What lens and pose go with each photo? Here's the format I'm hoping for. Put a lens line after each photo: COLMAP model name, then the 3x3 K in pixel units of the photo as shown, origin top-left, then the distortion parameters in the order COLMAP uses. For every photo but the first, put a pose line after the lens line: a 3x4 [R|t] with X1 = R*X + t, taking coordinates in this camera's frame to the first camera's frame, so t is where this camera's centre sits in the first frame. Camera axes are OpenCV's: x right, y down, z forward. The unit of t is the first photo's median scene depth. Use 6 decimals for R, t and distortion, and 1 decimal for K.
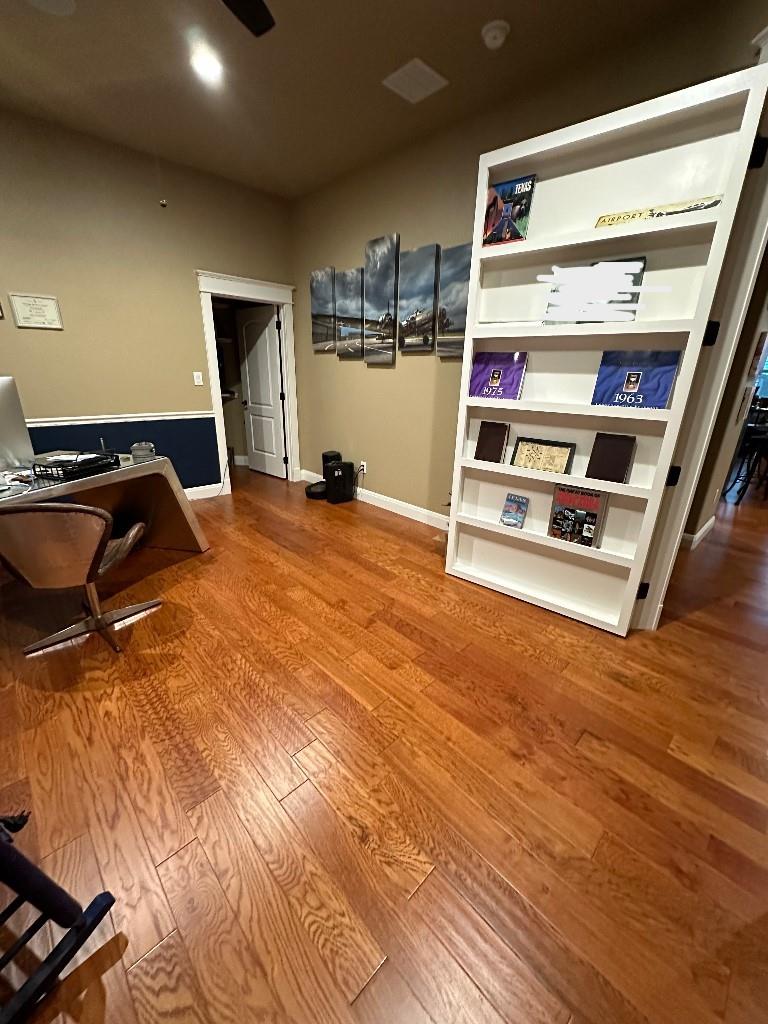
lens RADIAL K [[408.6, 0, 383.1], [0, 408.6, 512.3], [0, 0, 1]] dist [0.000130, -0.000443]
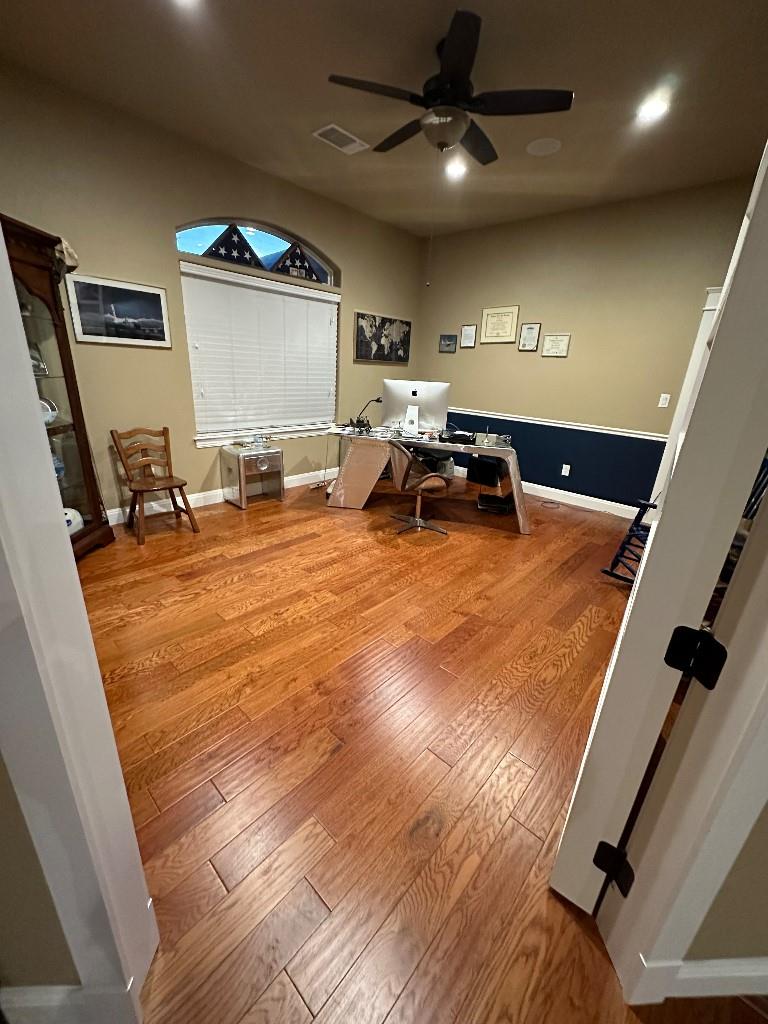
lens RADIAL K [[408.6, 0, 382.3], [0, 408.6, 512.4], [0, 0, 1]] dist [0.000130, -0.000443]
pose [[0.064445, 0.318841, -0.945615, 0.919159], [-0.380156, 0.883977, 0.272150, -0.184025], [0.922675, 0.341942, 0.178177, 0.537437]]
